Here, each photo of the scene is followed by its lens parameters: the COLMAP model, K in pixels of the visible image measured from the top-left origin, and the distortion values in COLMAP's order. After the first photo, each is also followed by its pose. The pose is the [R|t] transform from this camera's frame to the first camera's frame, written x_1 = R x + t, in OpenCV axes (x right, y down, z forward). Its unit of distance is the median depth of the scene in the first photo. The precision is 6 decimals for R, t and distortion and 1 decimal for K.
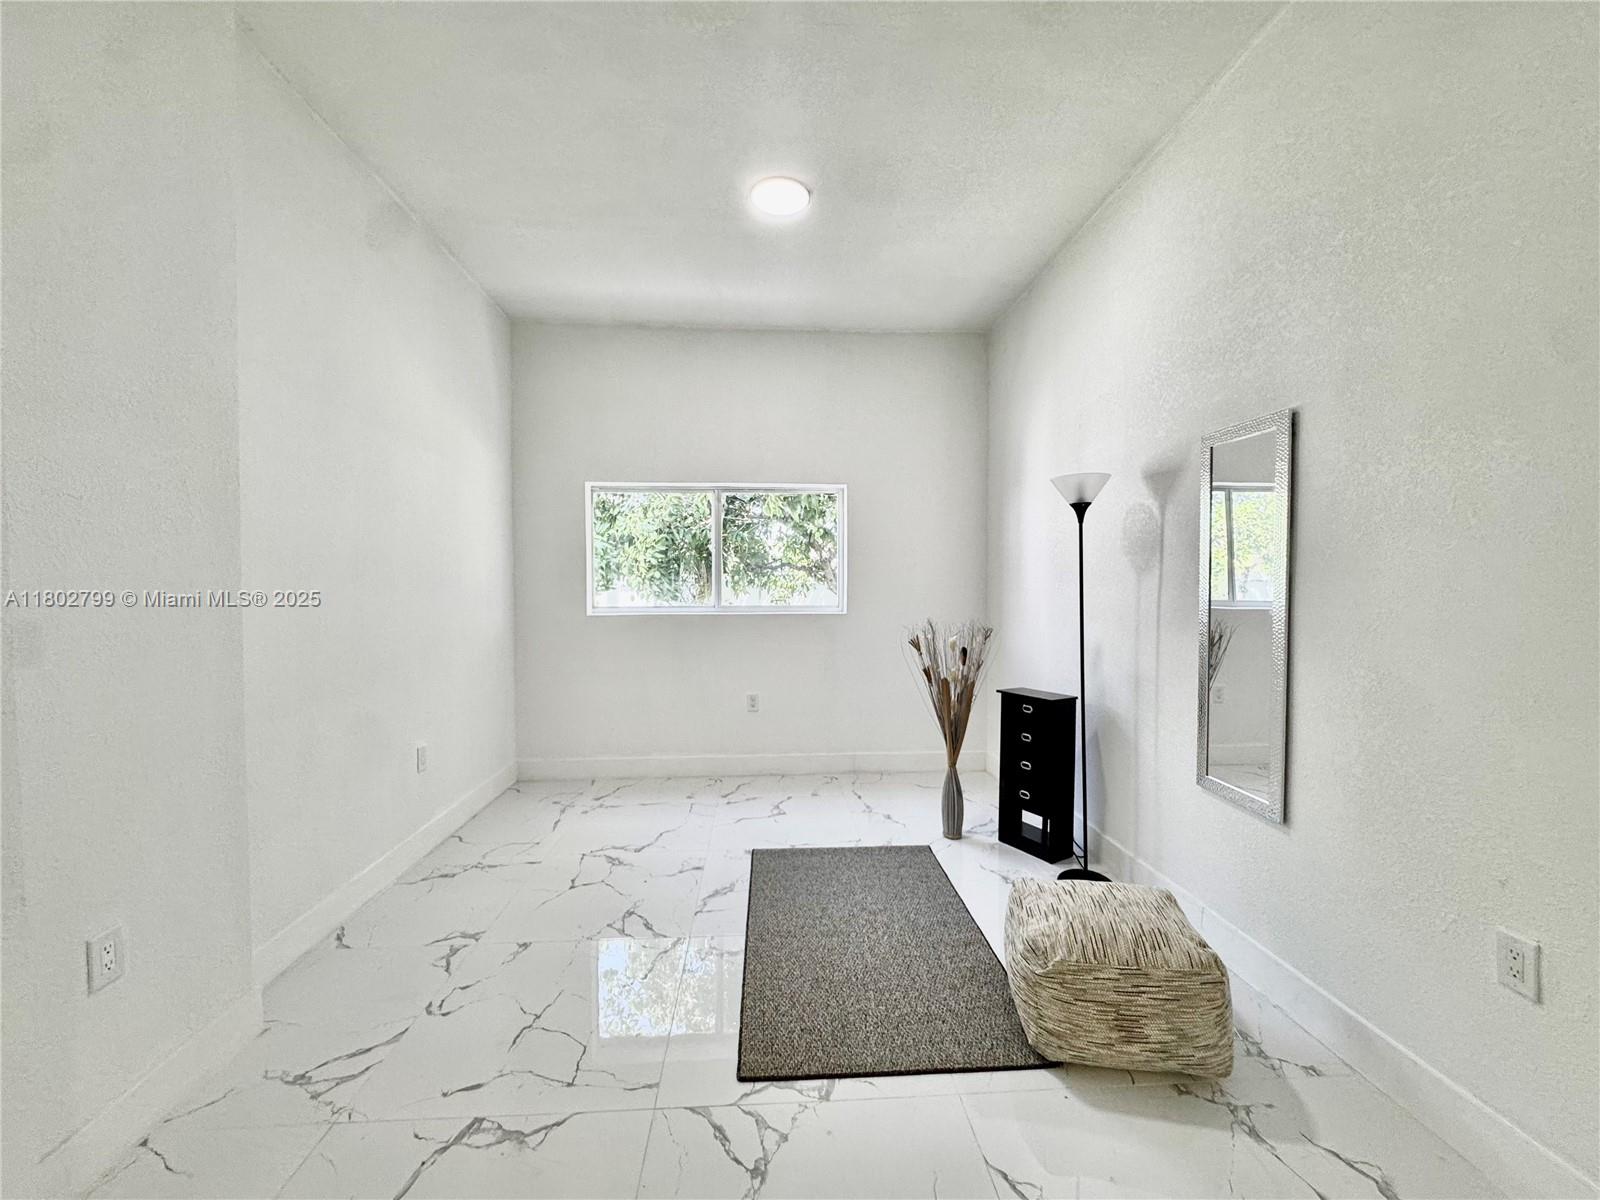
lens RADIAL K [[634.4, 0, 796.3], [0, 634.4, 605.9], [0, 0, 1]] dist [-0.003441, 0.000001]
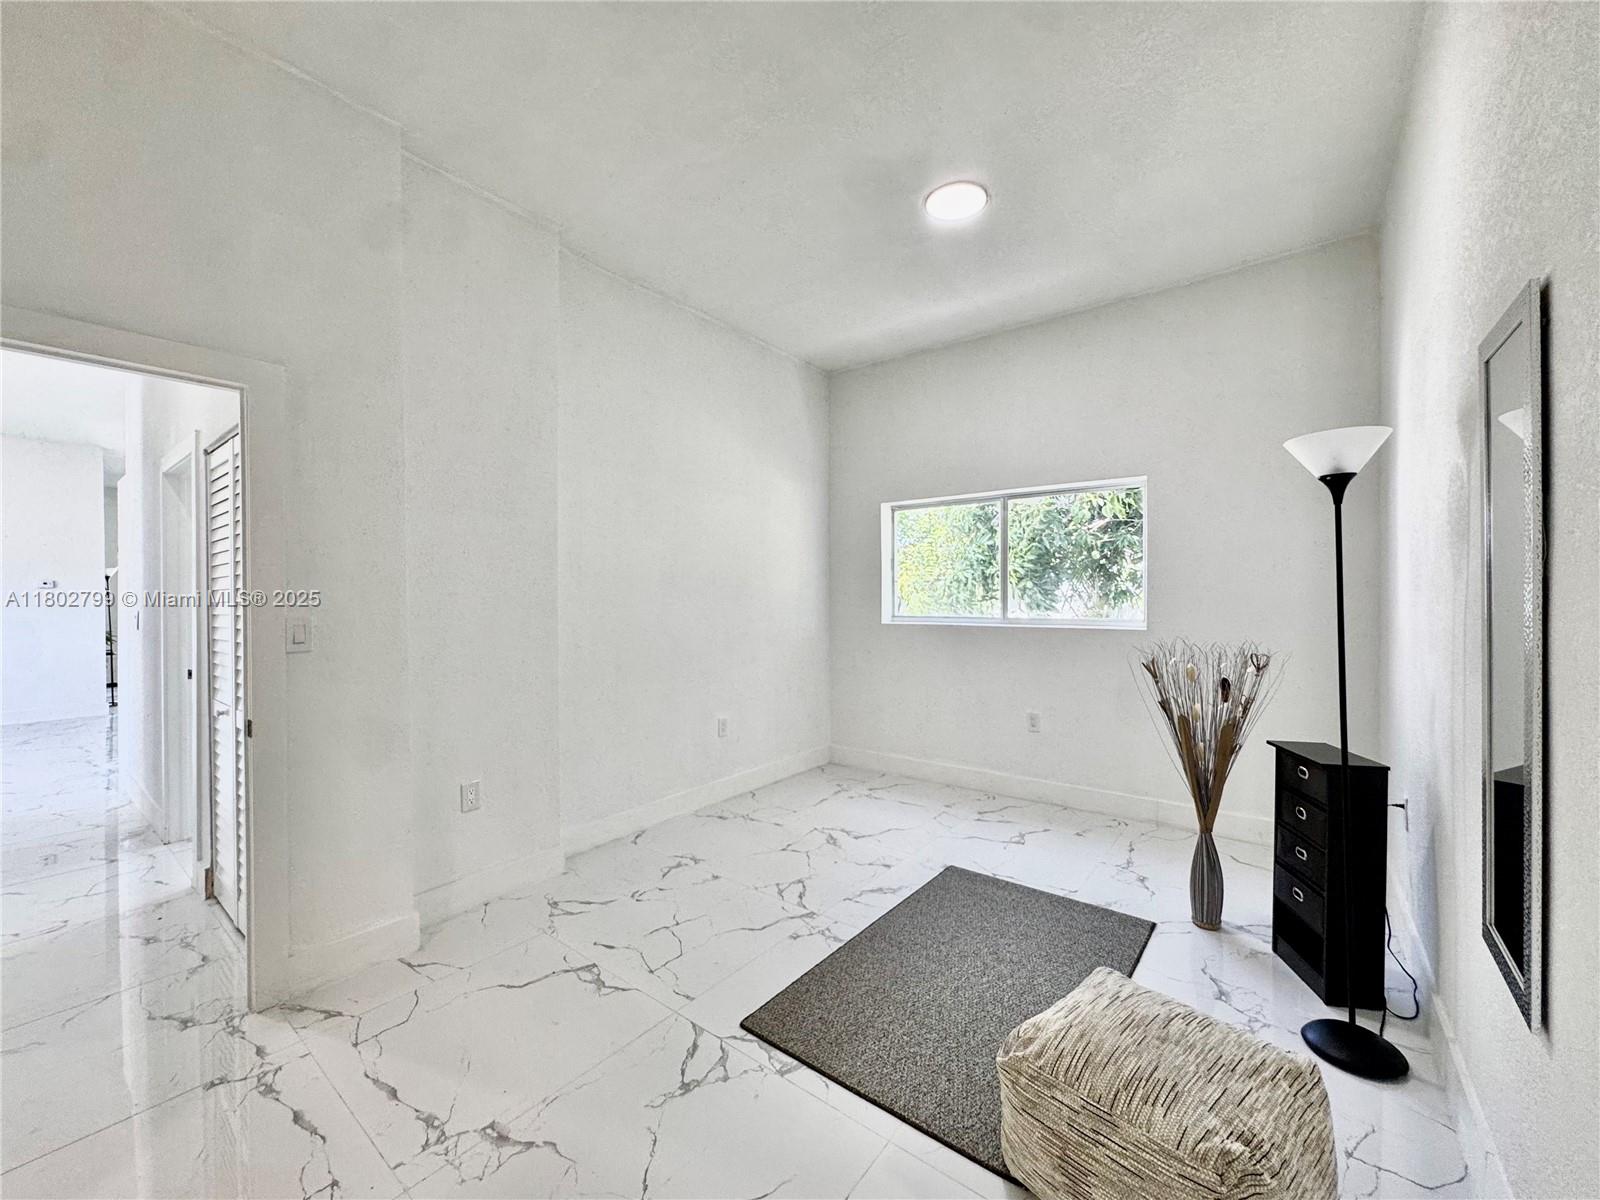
lens RADIAL K [[634.4, 0, 800.9], [0, 634.4, 606.3], [0, 0, 1]] dist [-0.003441, 0.000001]
pose [[0.750606, 0.009840, -0.660676, 0.386430], [-0.019526, 0.999783, -0.007293, -0.005678], [0.660461, 0.018375, 0.750635, 0.097604]]
